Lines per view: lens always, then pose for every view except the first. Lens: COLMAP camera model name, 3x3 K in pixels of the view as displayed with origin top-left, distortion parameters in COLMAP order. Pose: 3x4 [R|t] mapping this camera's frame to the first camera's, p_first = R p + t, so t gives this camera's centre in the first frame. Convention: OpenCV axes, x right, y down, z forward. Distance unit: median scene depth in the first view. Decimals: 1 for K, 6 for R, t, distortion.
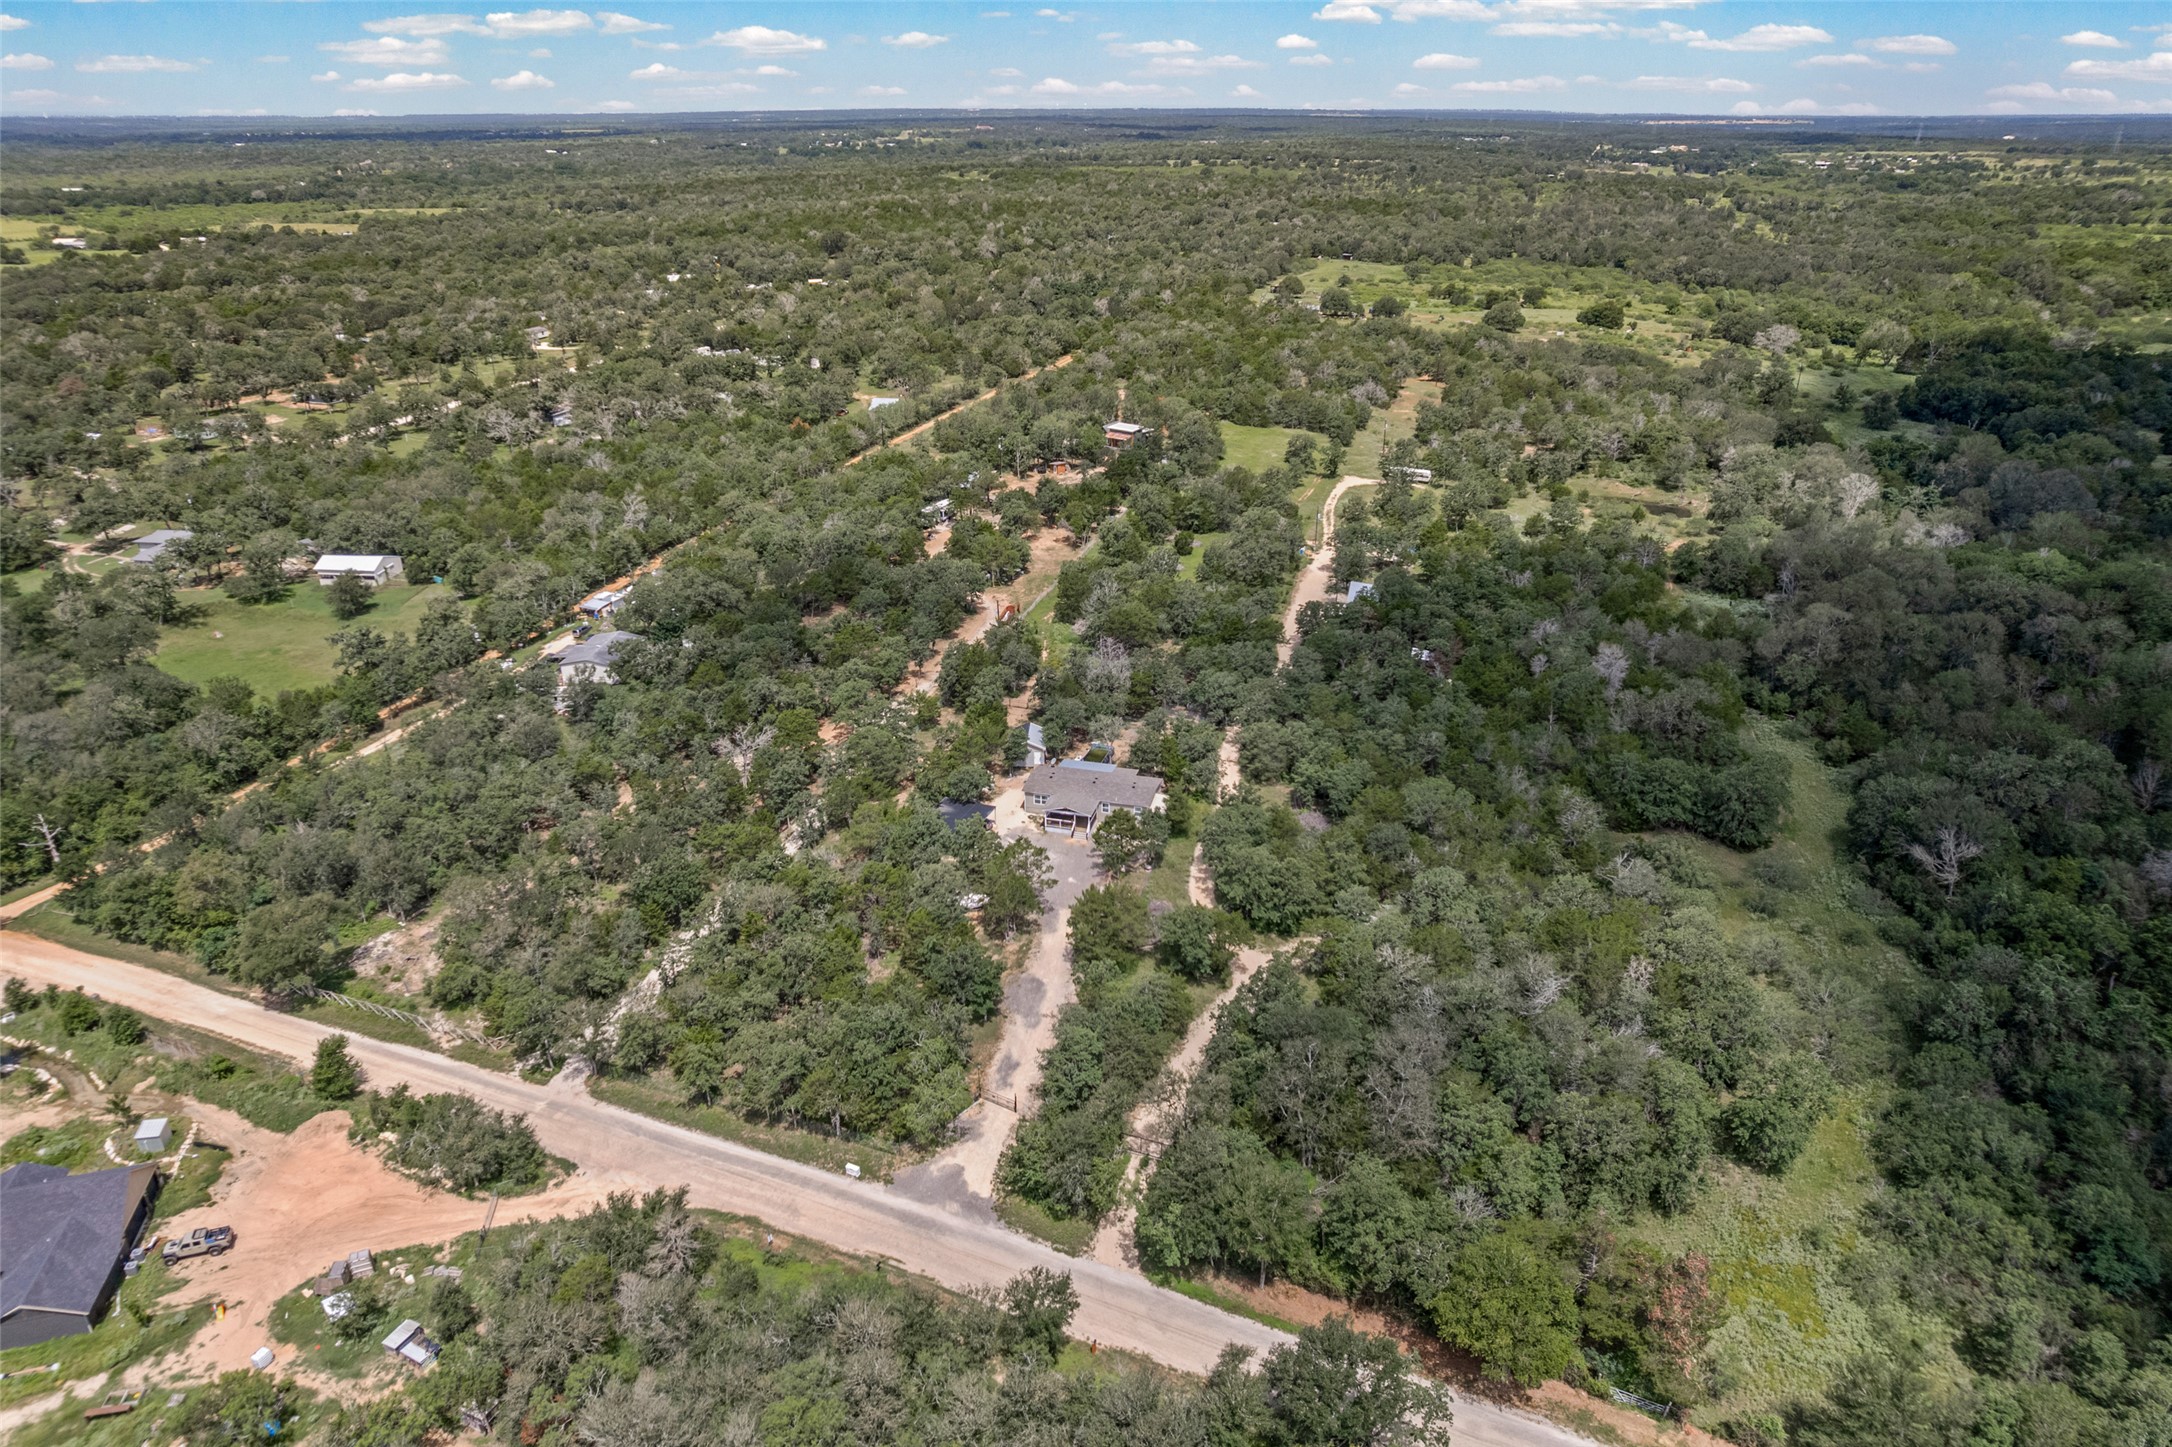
lens RADIAL K [[1396.7, 0, 1090.8], [0, 1396.7, 726.7], [0, 0, 1]] dist [-0.101384, 0.093142]
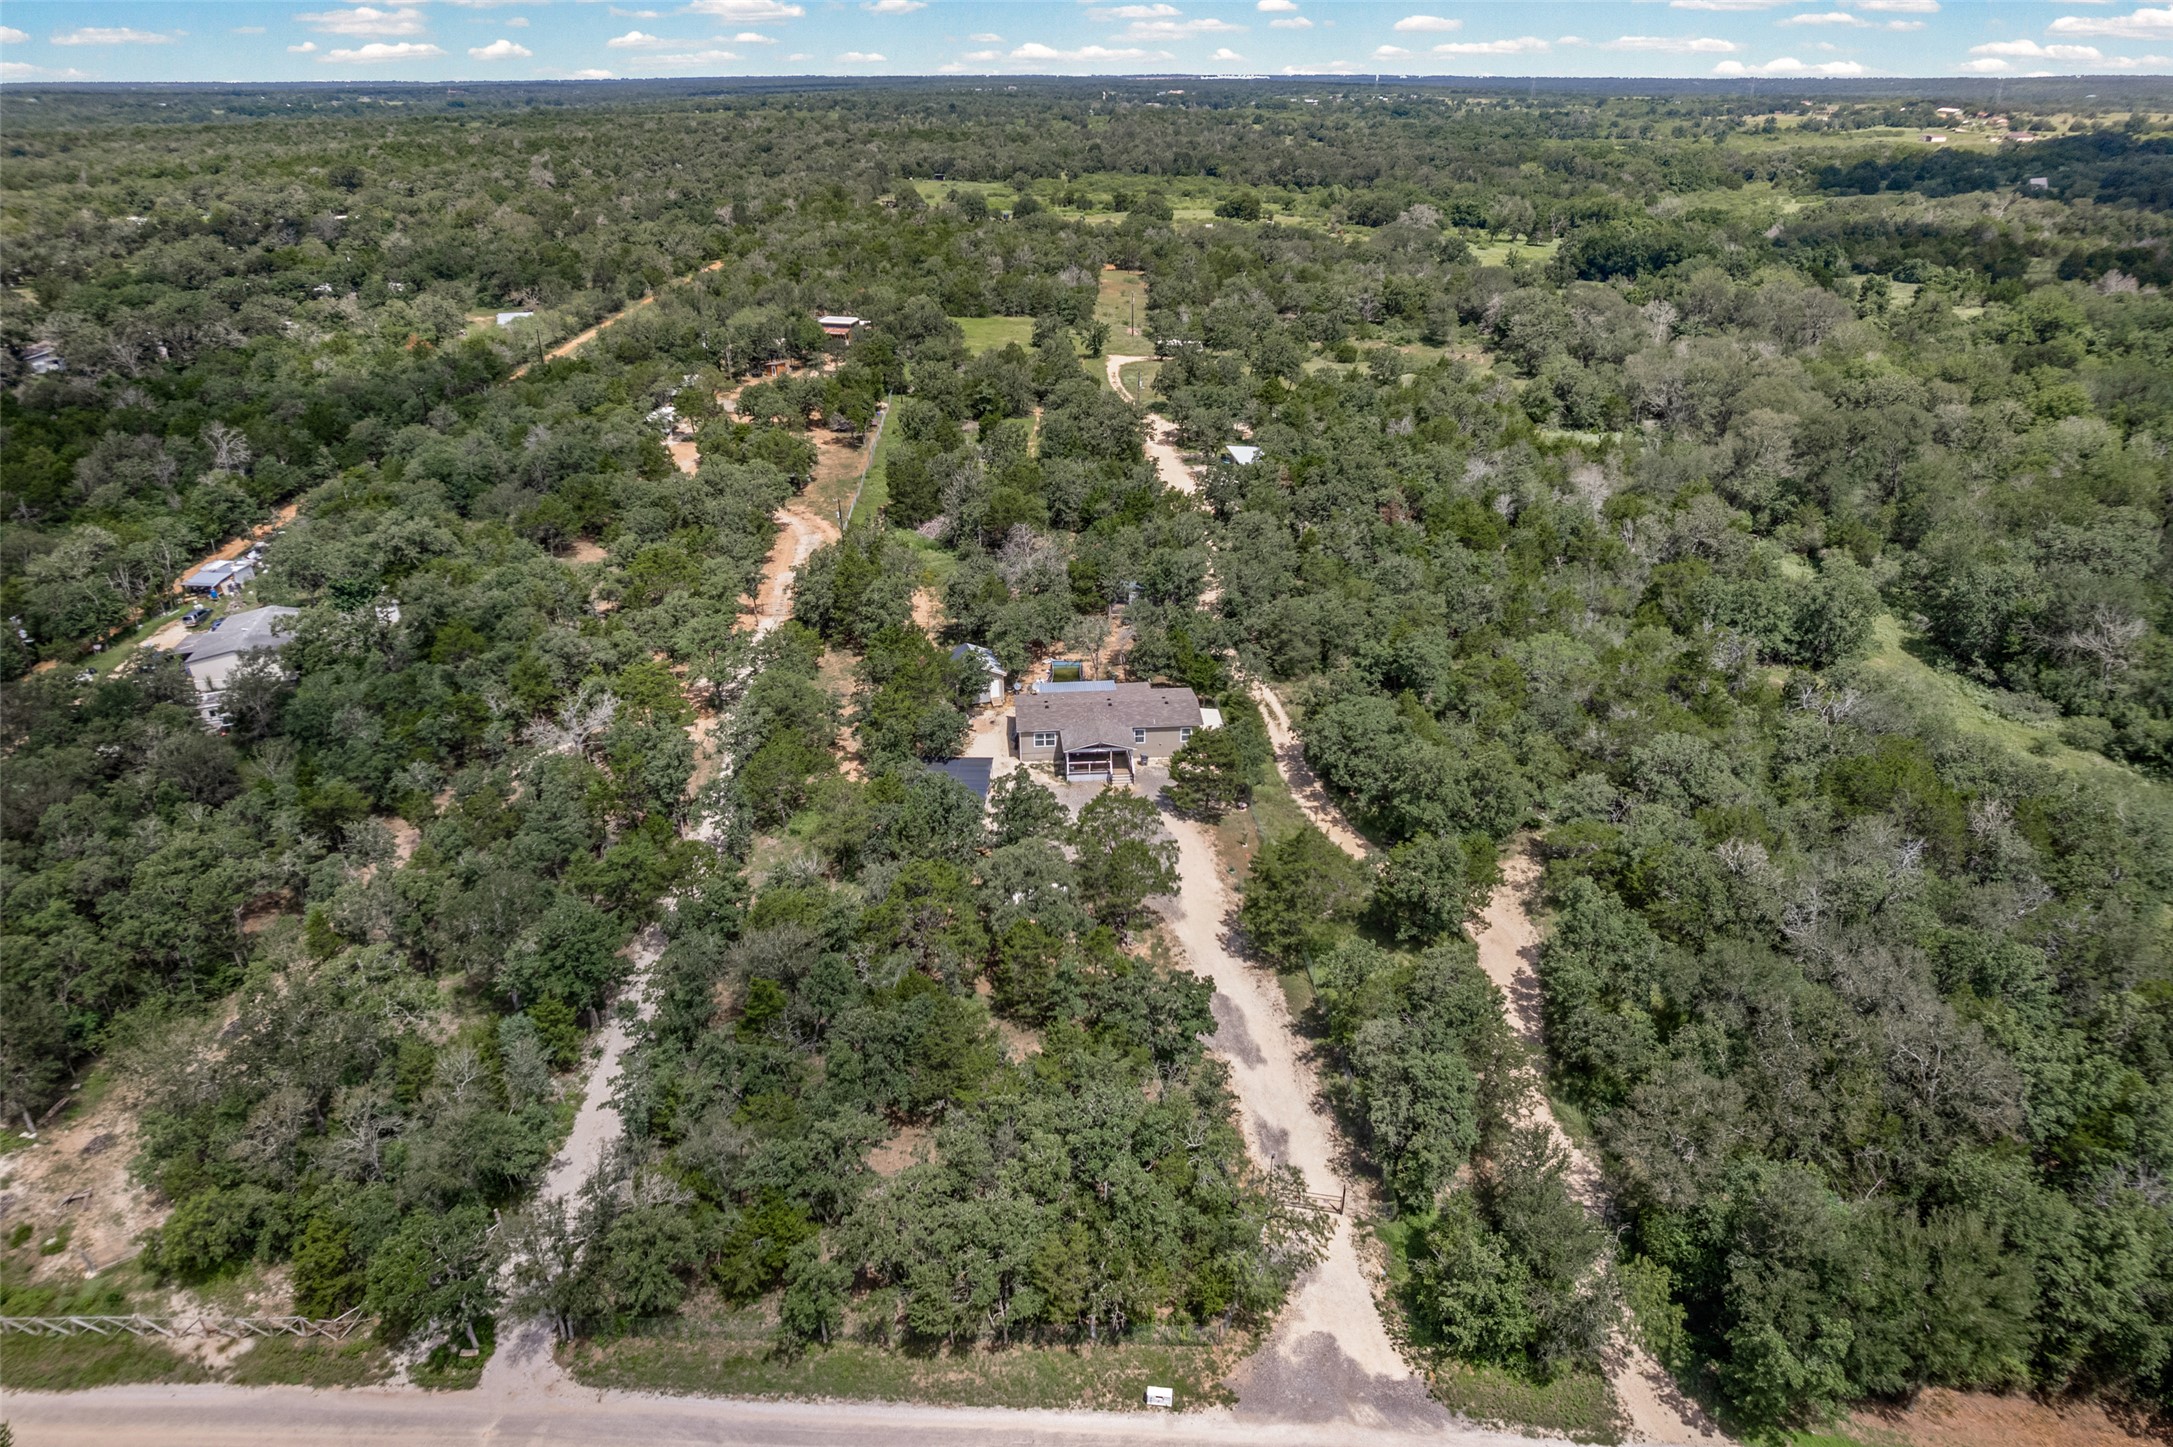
lens RADIAL K [[1397.3, 0, 1091.3], [0, 1397.3, 726.7], [0, 0, 1]] dist [-0.101384, 0.093142]
pose [[0.944082, -0.145157, 0.296038, -0.273817], [0.138547, 0.989409, 0.043303, 0.023624], [-0.299188, 0.000134, 0.954194, 0.411052]]
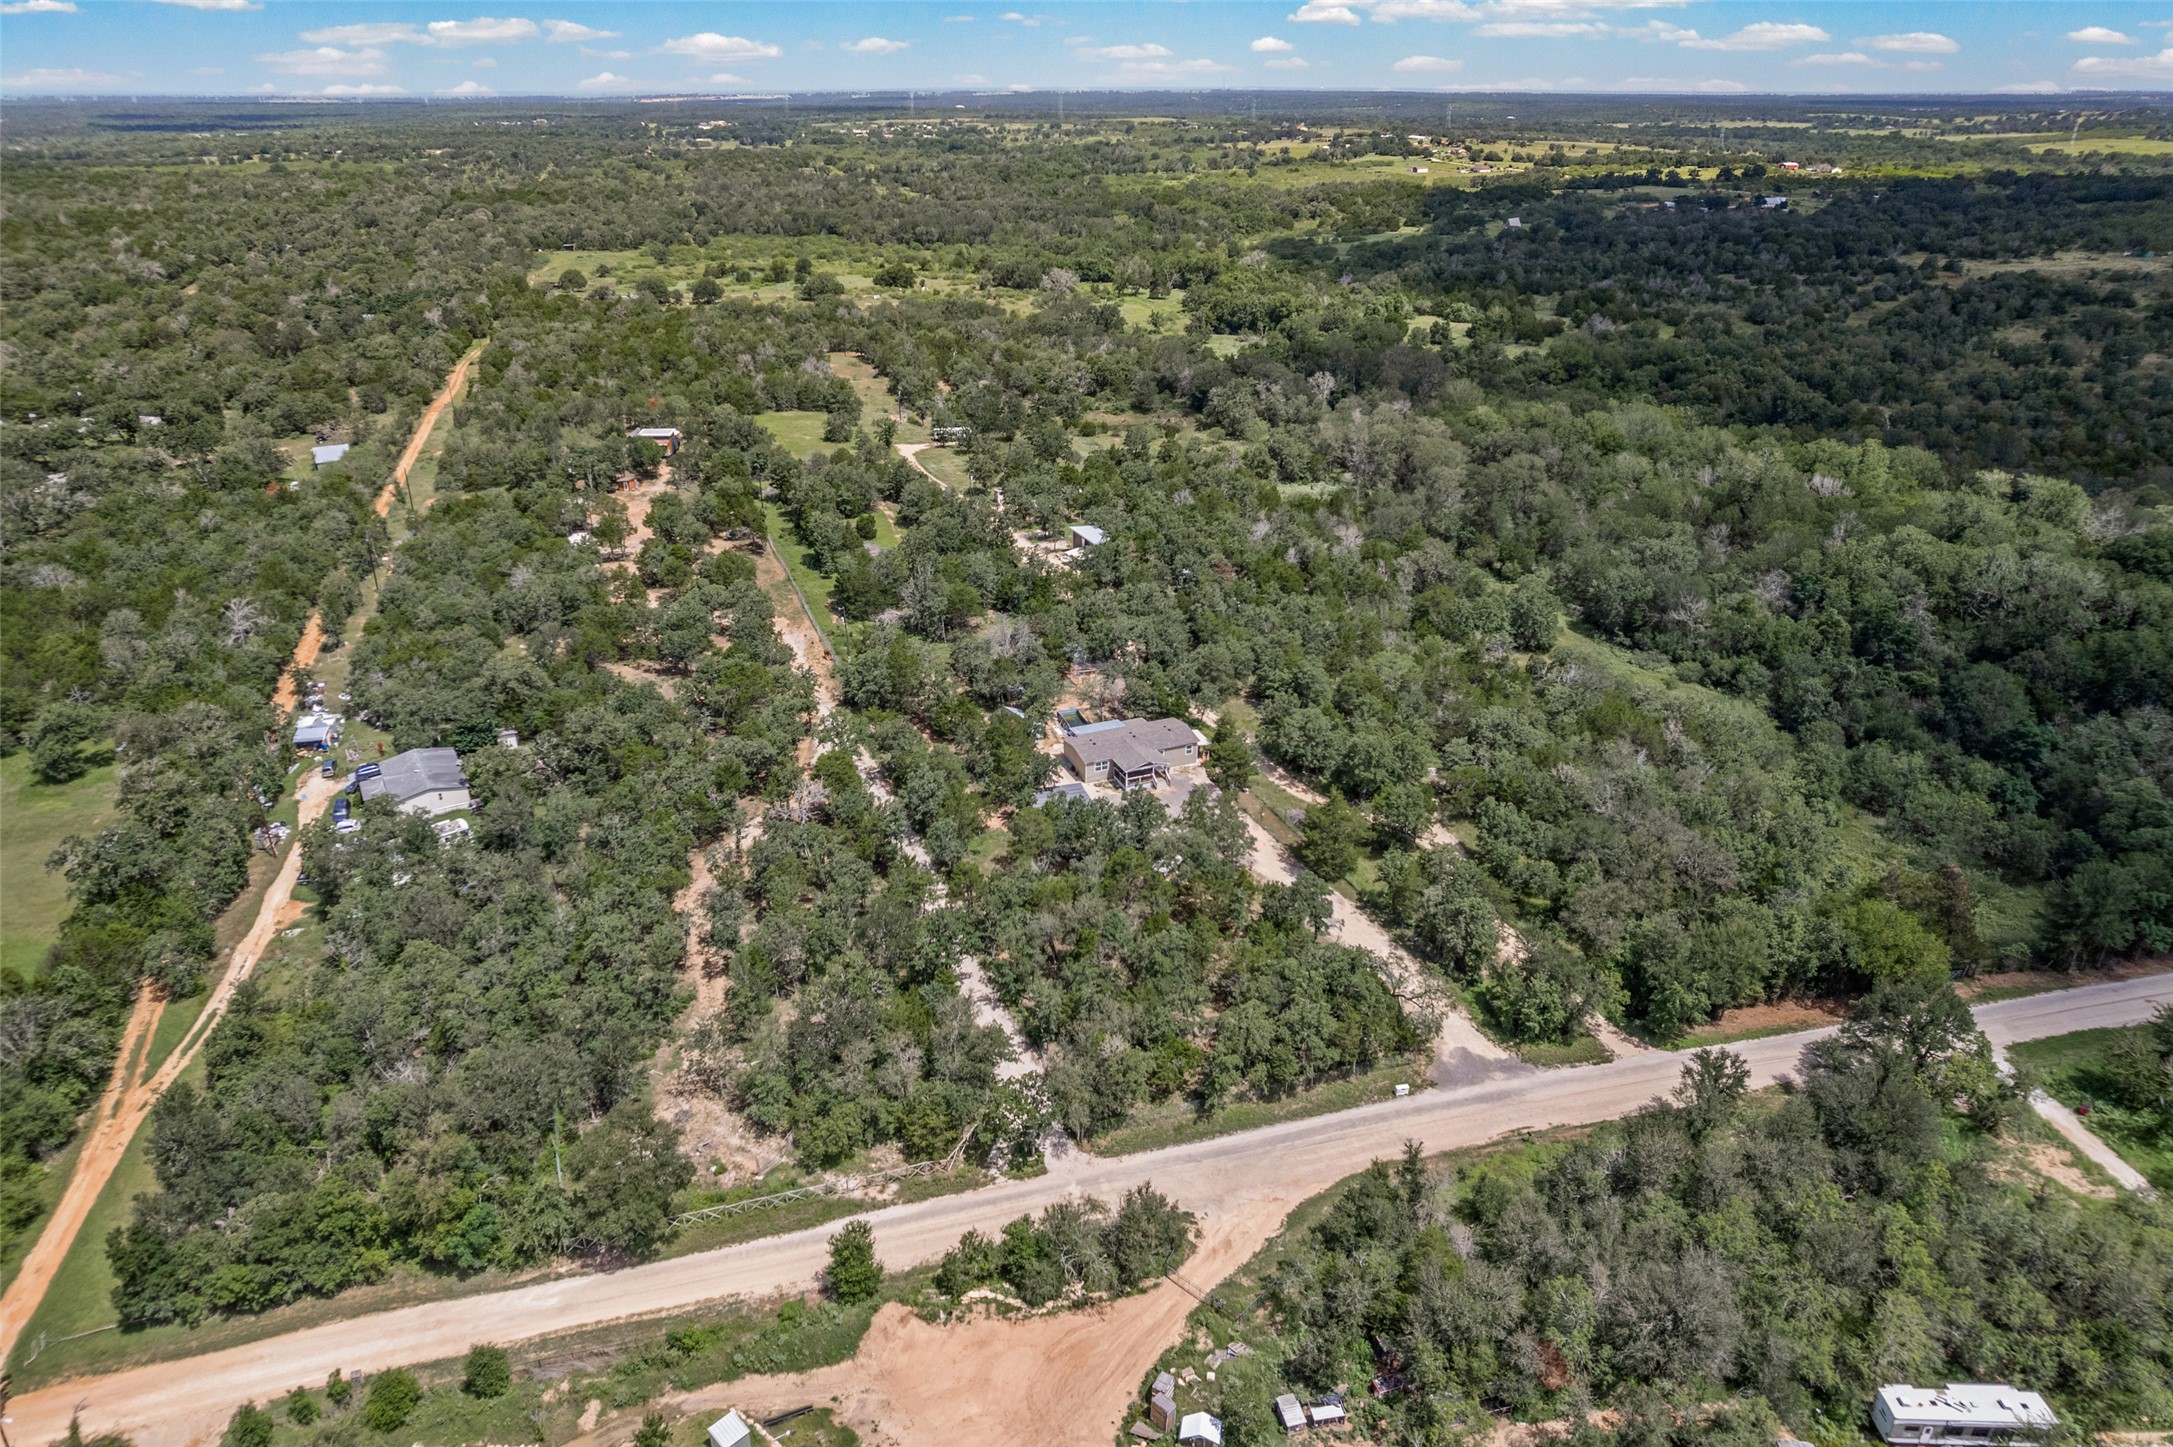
lens RADIAL K [[1391.6, 0, 1093.1], [0, 1391.6, 712.2], [0, 0, 1]] dist [-0.089069, 0.078347]
pose [[0.793083, -0.255042, 0.553148, -0.739872], [0.252211, 0.964113, 0.082918, -0.089041], [-0.554445, 0.073749, 0.828946, 0.199855]]
